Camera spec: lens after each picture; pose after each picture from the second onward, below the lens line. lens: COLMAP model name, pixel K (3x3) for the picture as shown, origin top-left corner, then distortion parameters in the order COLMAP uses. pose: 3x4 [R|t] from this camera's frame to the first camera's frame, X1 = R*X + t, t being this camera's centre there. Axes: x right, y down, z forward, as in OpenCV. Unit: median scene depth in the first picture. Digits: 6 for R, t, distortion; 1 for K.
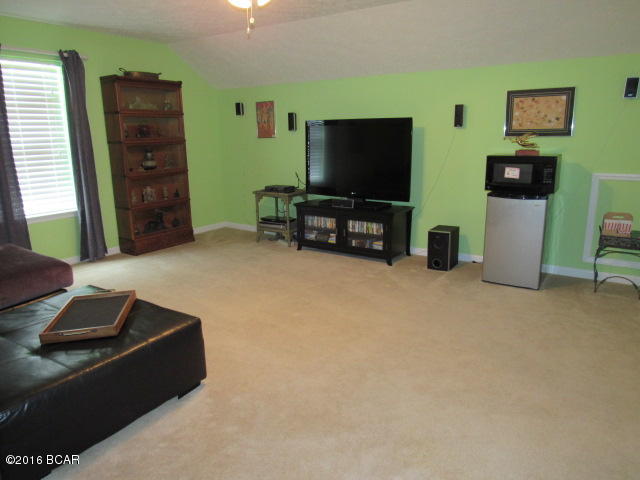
lens RADIAL K [[458.8, 0, 317.2], [0, 458.8, 238.5], [0, 0, 1]] dist [-0.019957, -0.002219]
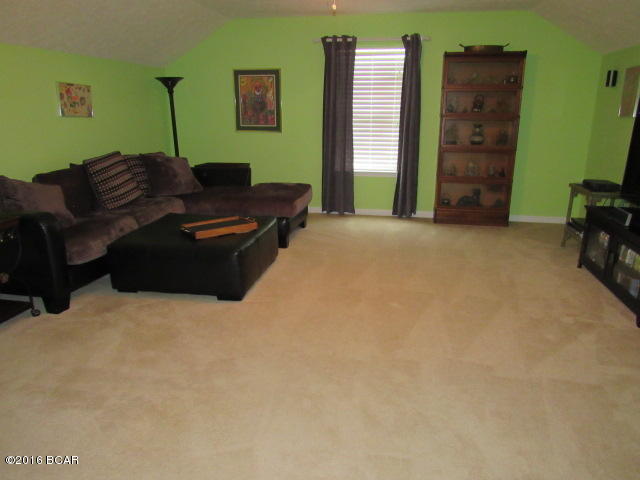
lens RADIAL K [[458.8, 0, 316.9], [0, 458.8, 241.9], [0, 0, 1]] dist [-0.019957, -0.002219]
pose [[0.388285, 0.267205, -0.881950, 0.465189], [-0.215639, 0.956815, 0.194950, -0.072022], [0.895954, 0.114487, 0.429137, 0.302479]]
